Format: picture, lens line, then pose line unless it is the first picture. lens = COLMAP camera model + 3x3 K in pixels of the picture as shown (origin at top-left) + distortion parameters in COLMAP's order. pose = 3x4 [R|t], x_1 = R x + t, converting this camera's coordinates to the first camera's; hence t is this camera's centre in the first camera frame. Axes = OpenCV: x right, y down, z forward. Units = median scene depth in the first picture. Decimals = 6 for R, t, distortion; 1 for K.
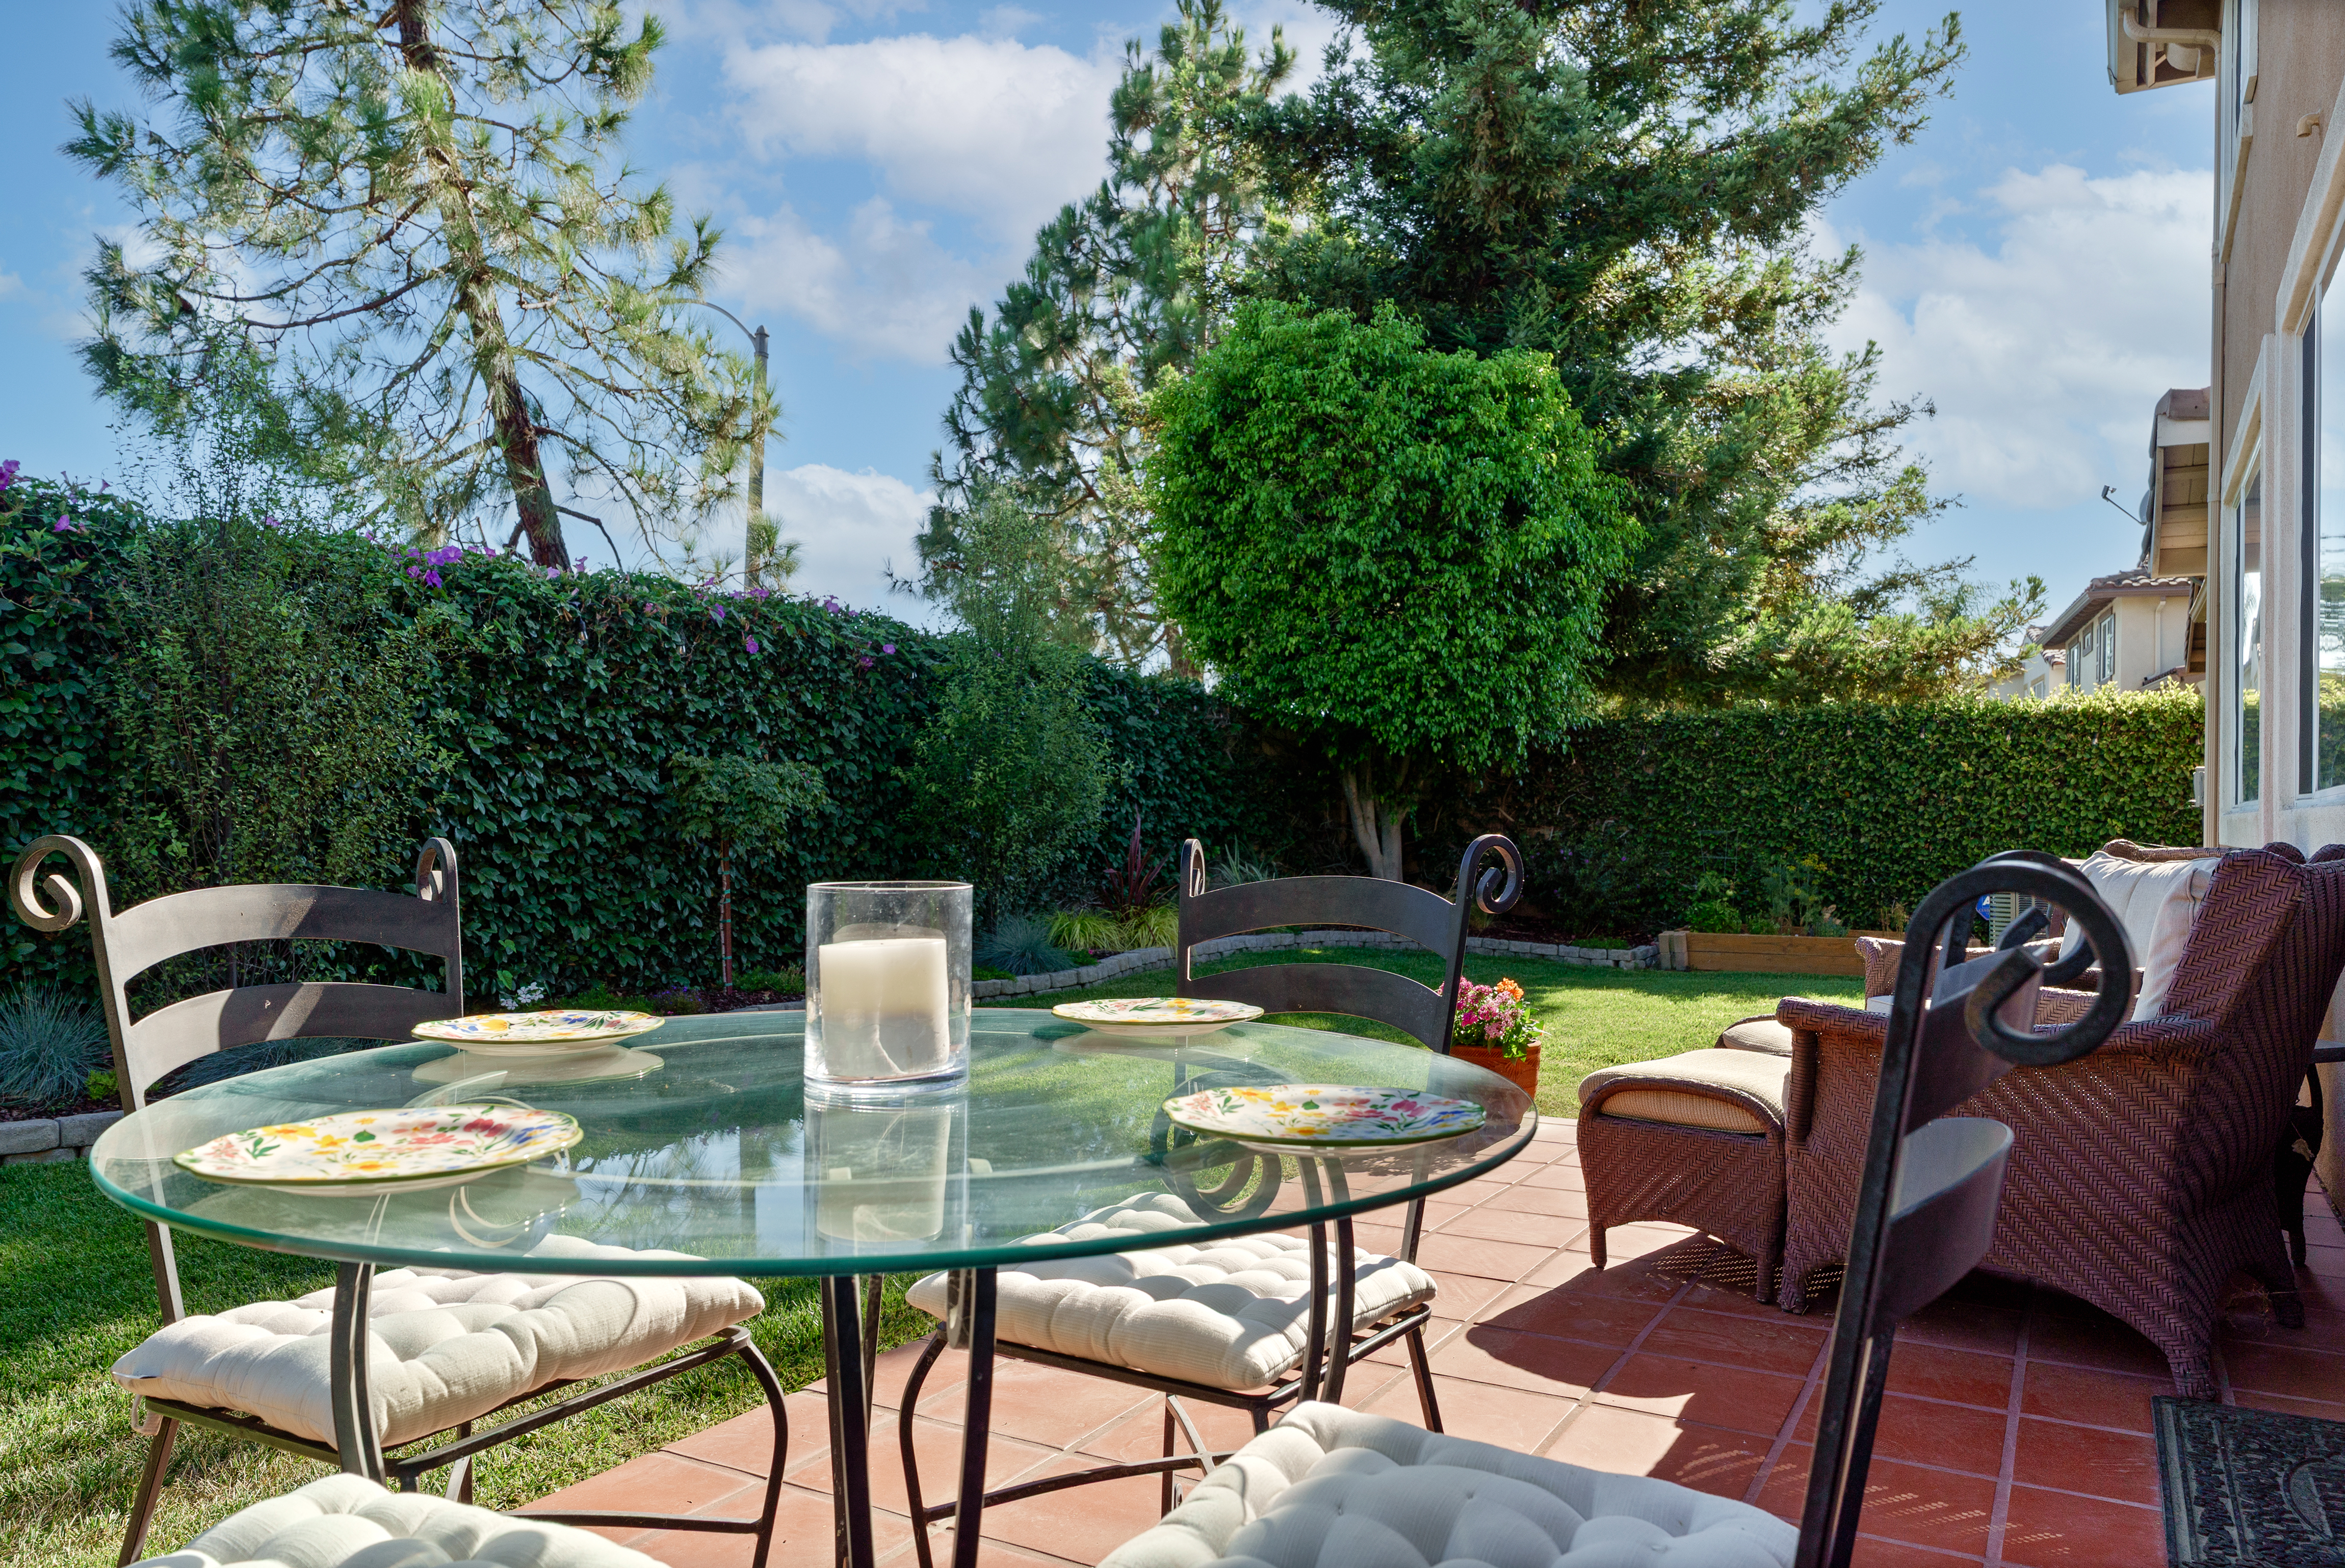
lens RADIAL K [[1644.2, 0, 1172.5], [0, 1644.2, 784.0], [0, 0, 1]] dist [0.007566, 0.002792]
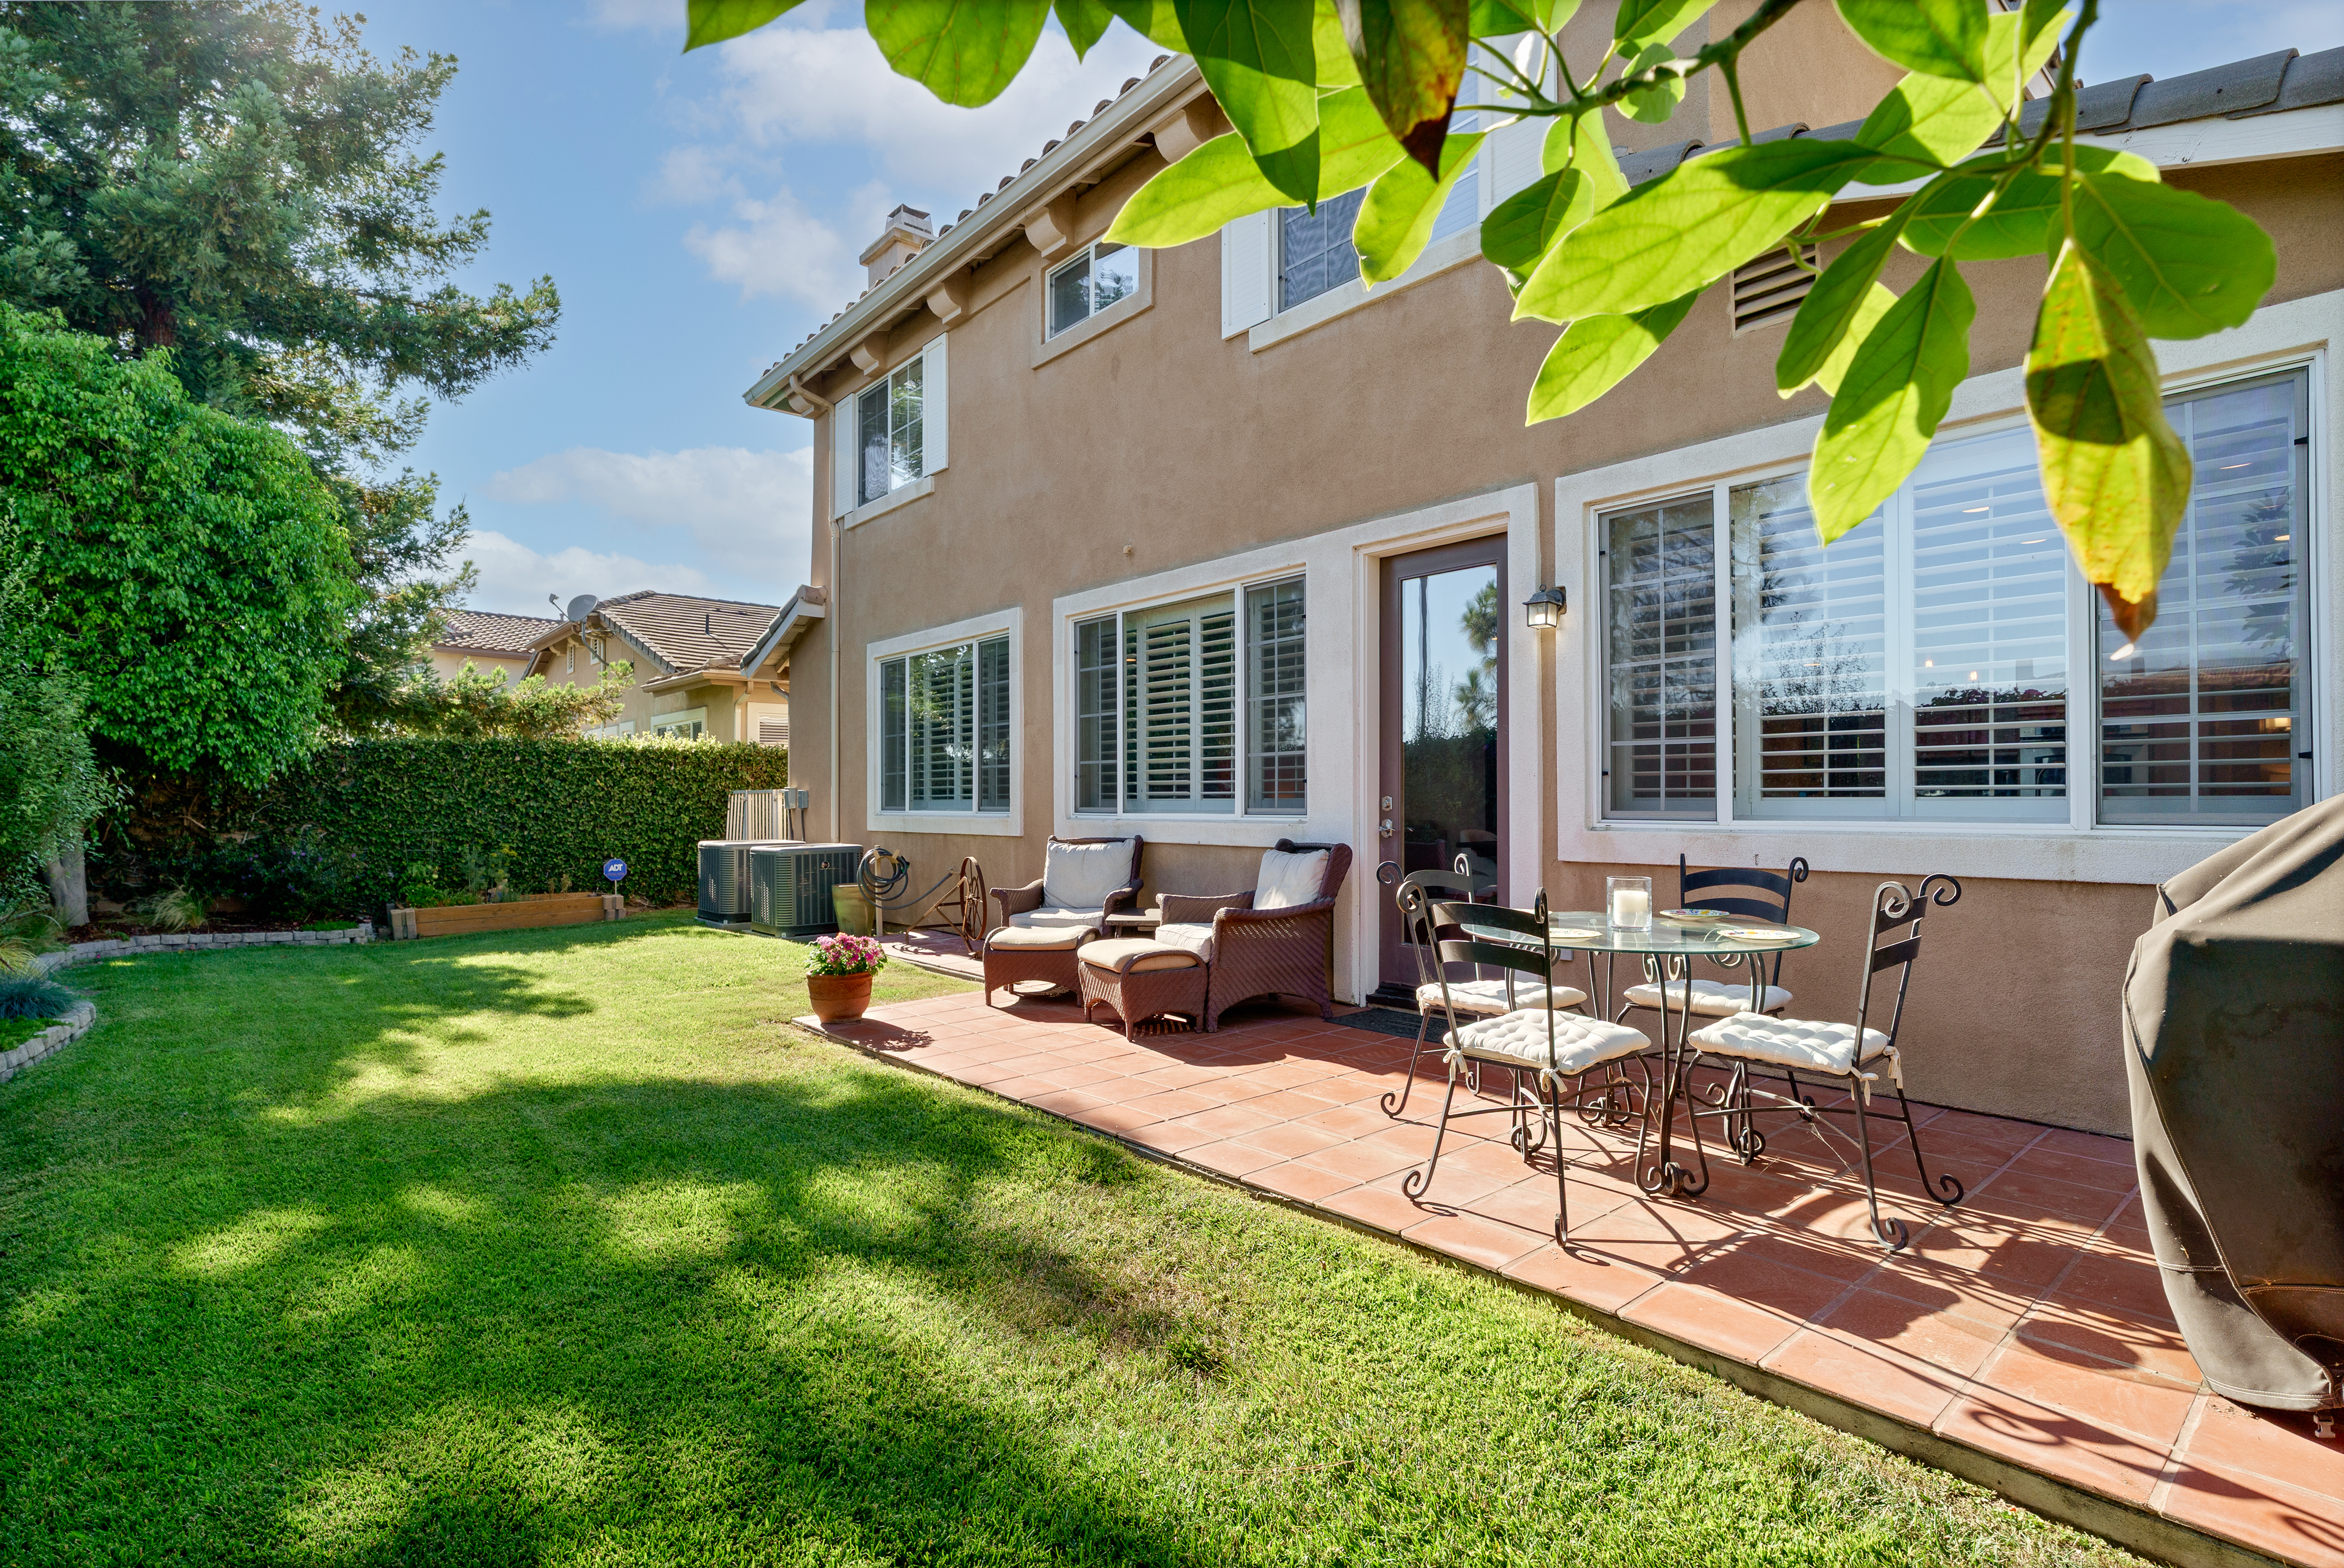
lens RADIAL K [[1128.6, 0, 1172.0], [0, 1128.6, 784.0], [0, 0, 1]] dist [-0.000535, -0.000180]
pose [[0.345438, -0.001195, 0.938441, -0.334706], [-0.006128, 0.999975, 0.003529, -0.016682], [-0.938421, -0.006970, 0.345423, 0.130010]]
